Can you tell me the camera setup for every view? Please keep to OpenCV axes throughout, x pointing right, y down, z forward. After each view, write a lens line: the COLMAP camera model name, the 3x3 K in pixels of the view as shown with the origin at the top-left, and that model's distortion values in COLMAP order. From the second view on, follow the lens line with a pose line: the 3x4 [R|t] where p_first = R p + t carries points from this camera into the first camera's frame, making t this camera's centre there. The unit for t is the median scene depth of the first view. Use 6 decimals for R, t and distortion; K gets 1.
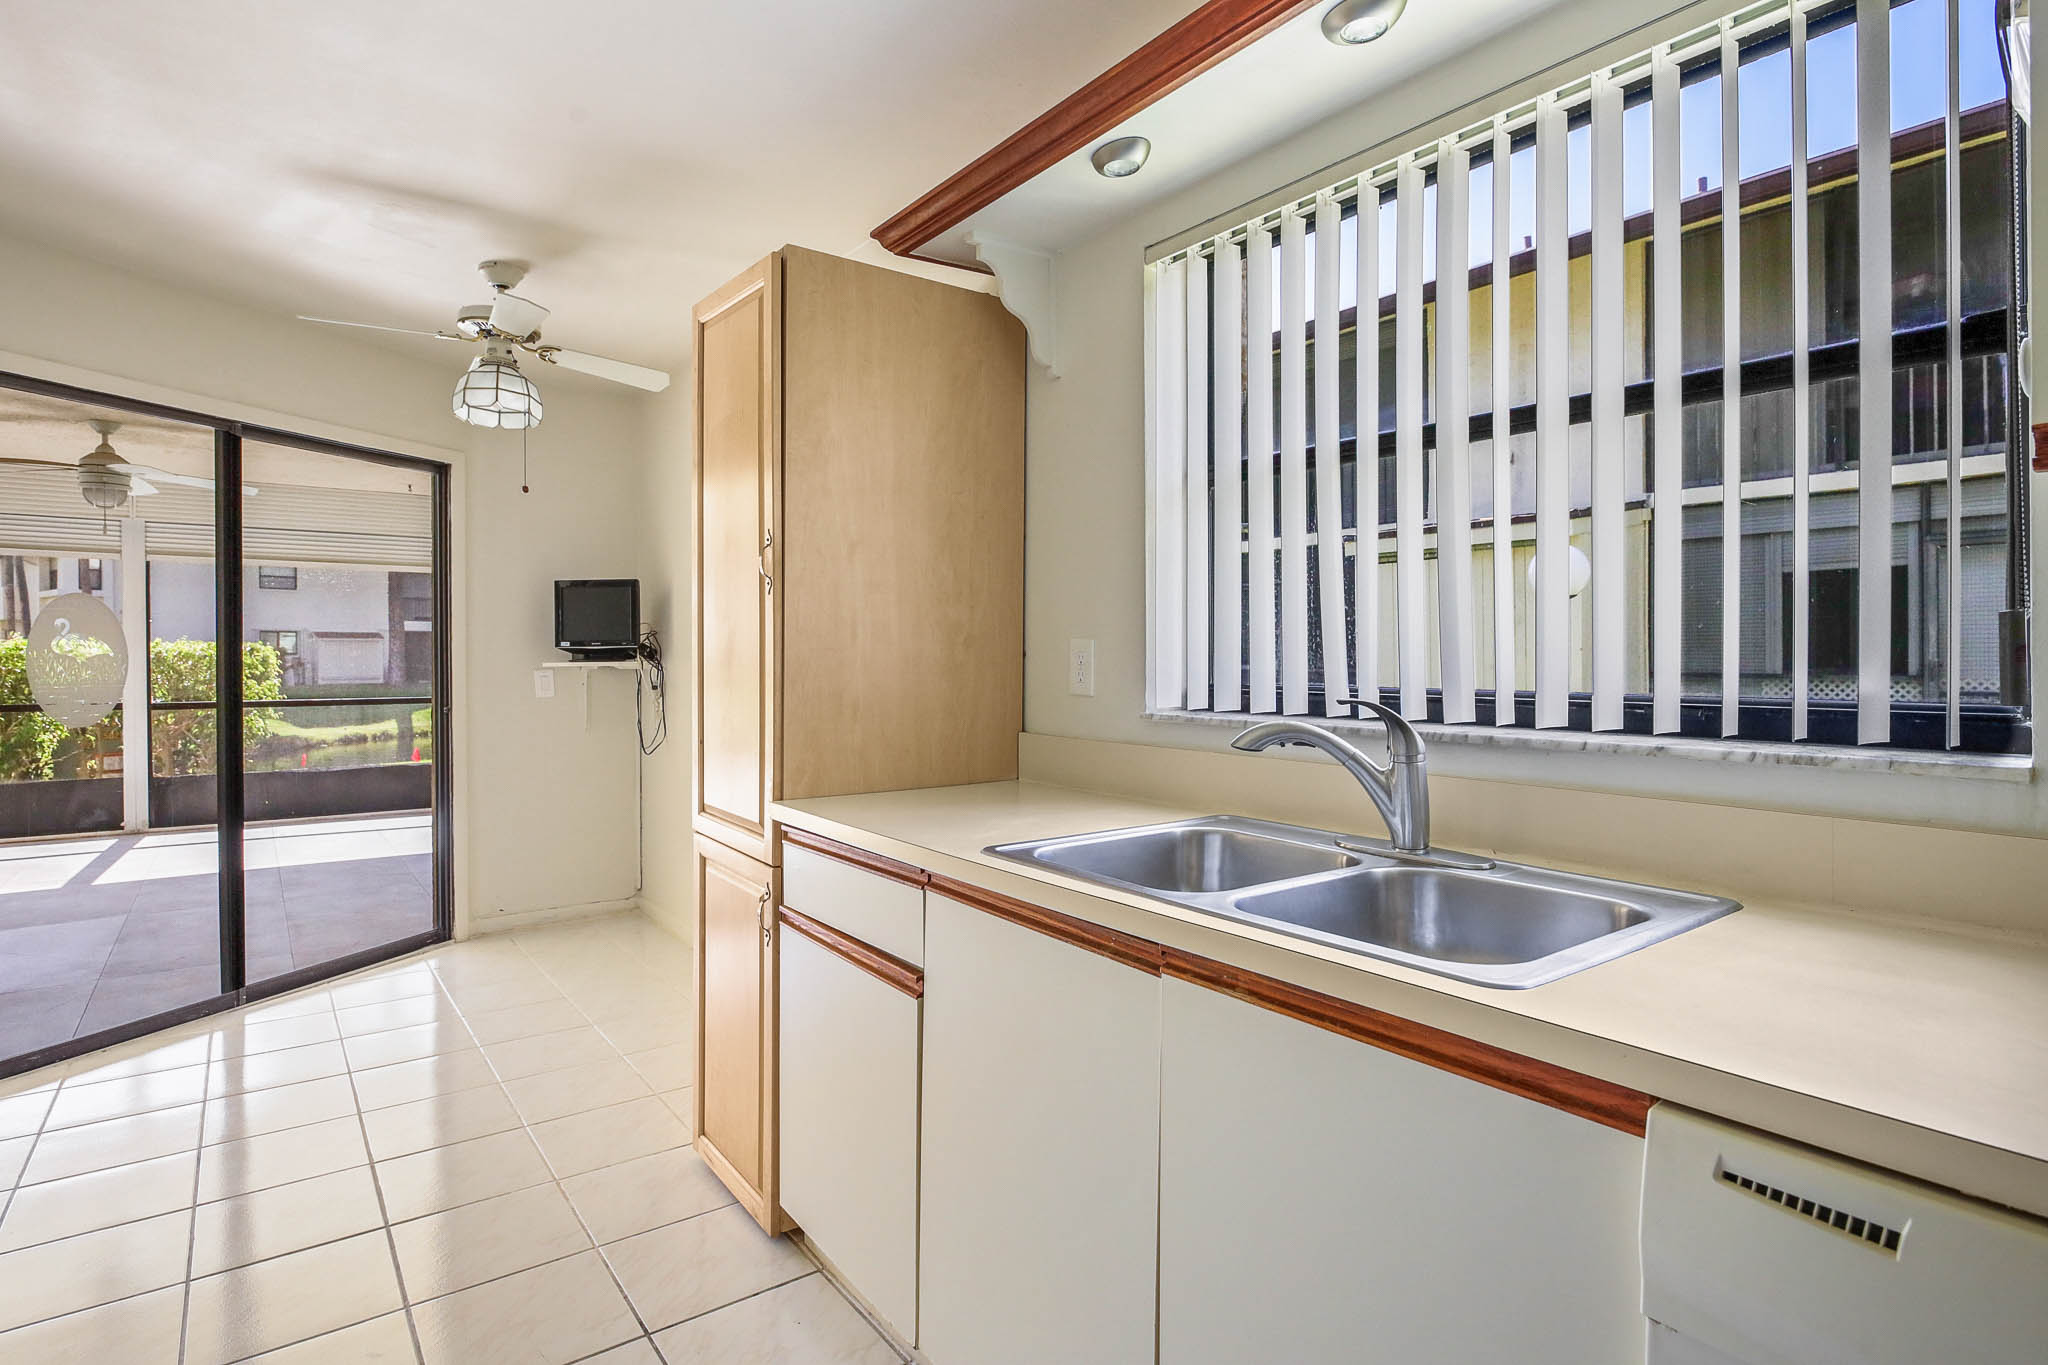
lens RADIAL K [[1063.3, 0, 1025.7], [0, 1063.3, 650.9], [0, 0, 1]] dist [0.000843, -0.000025]
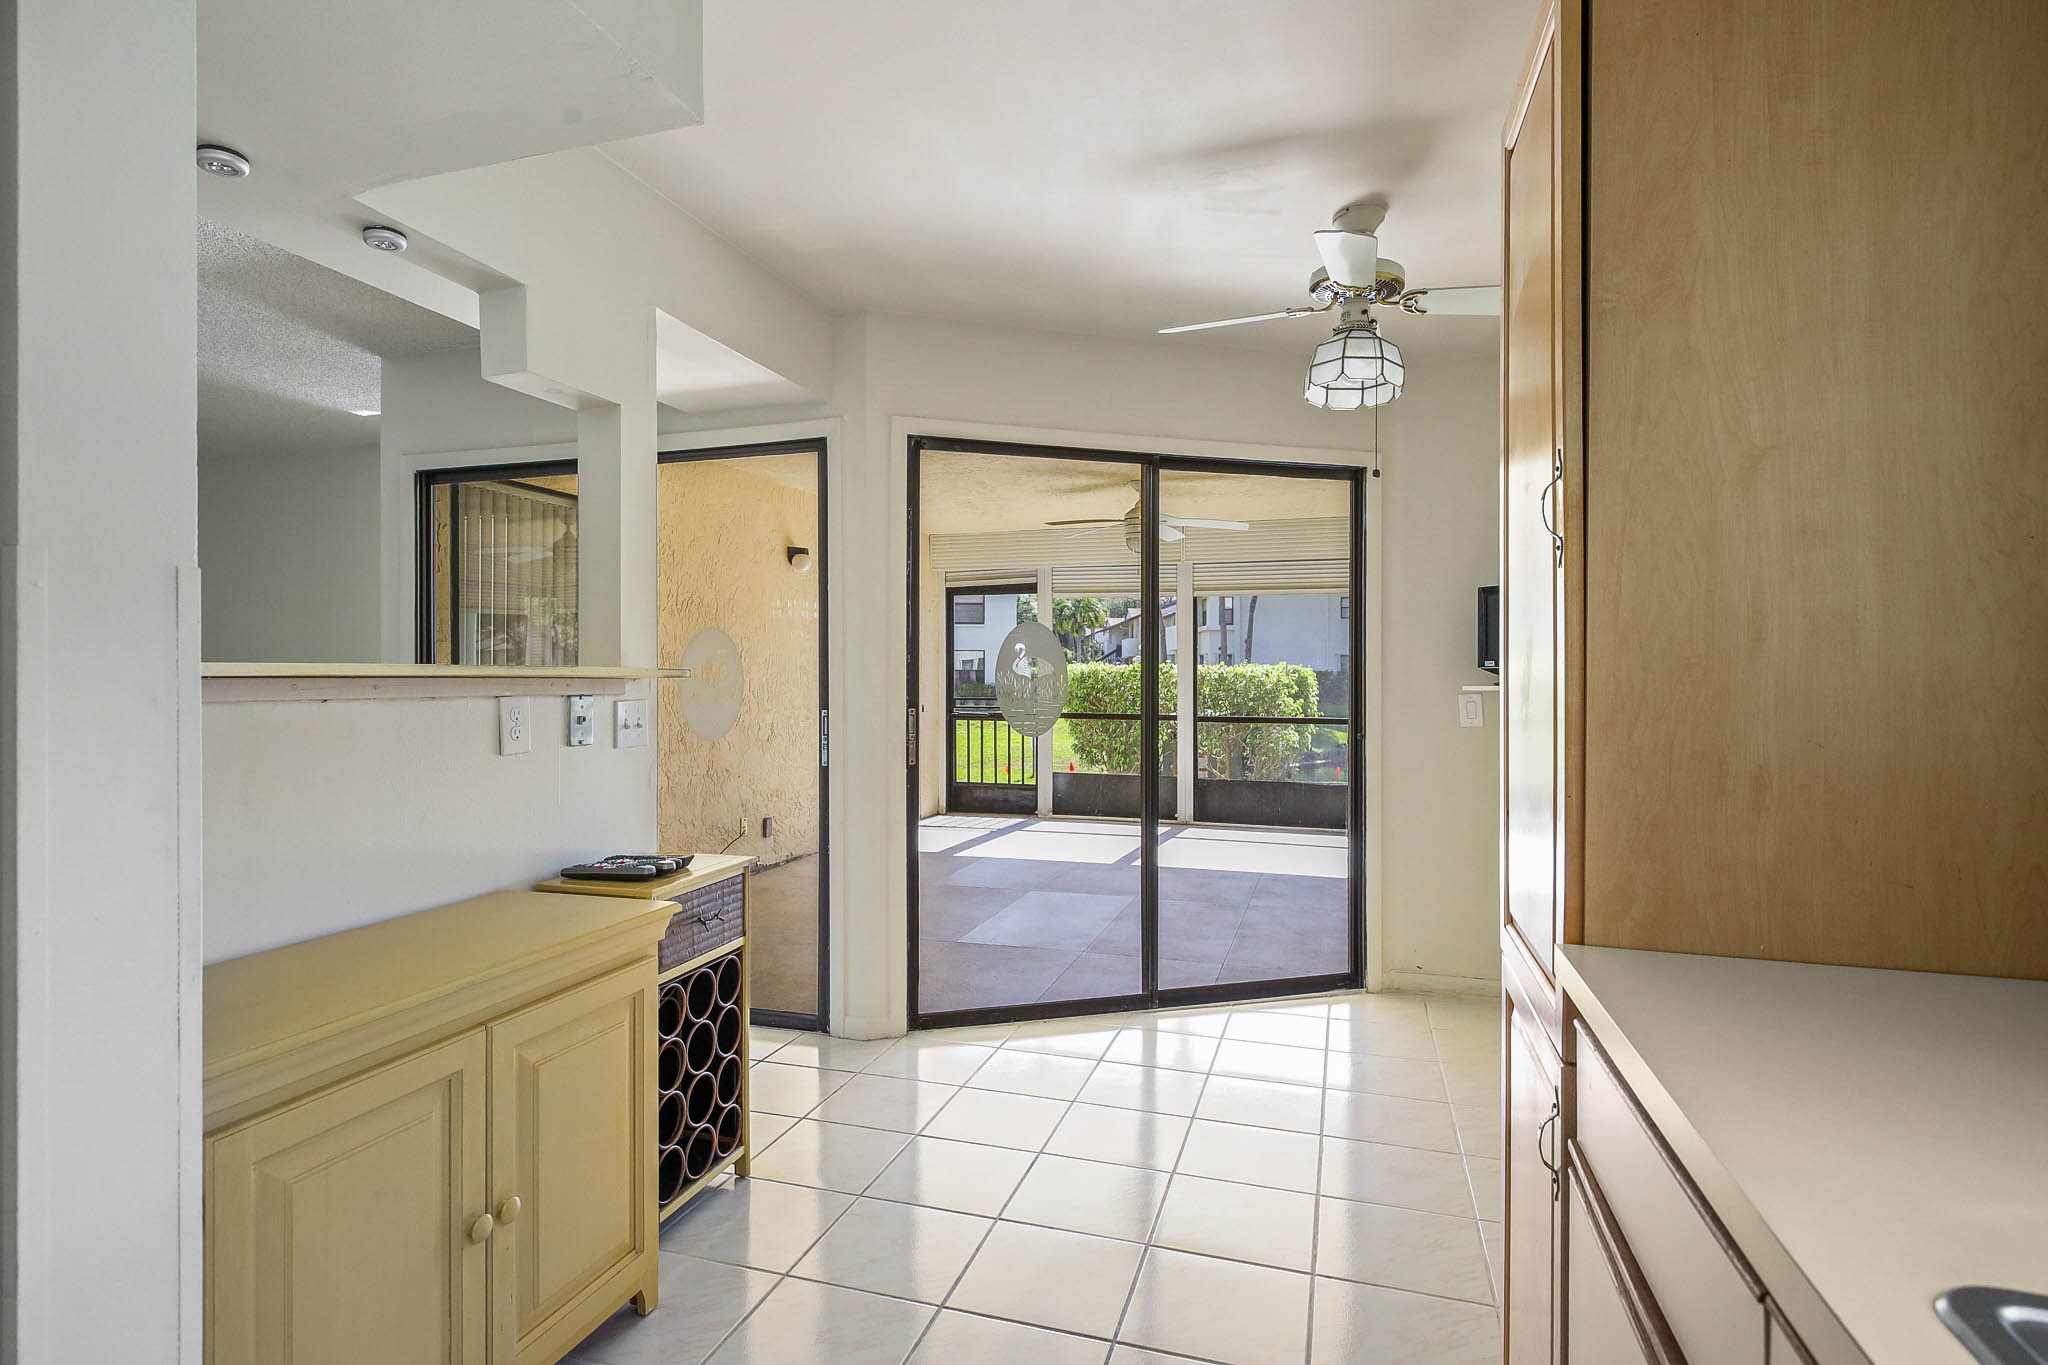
lens RADIAL K [[1056.0, 0, 989.4], [0, 1056.0, 675.7], [0, 0, 1]] dist [0.001774, -0.000833]
pose [[0.573743, 0.003667, -0.819027, 0.023023], [-0.001973, 0.999993, 0.003095, 0.001532], [0.819033, -0.000160, 0.573746, 0.266448]]
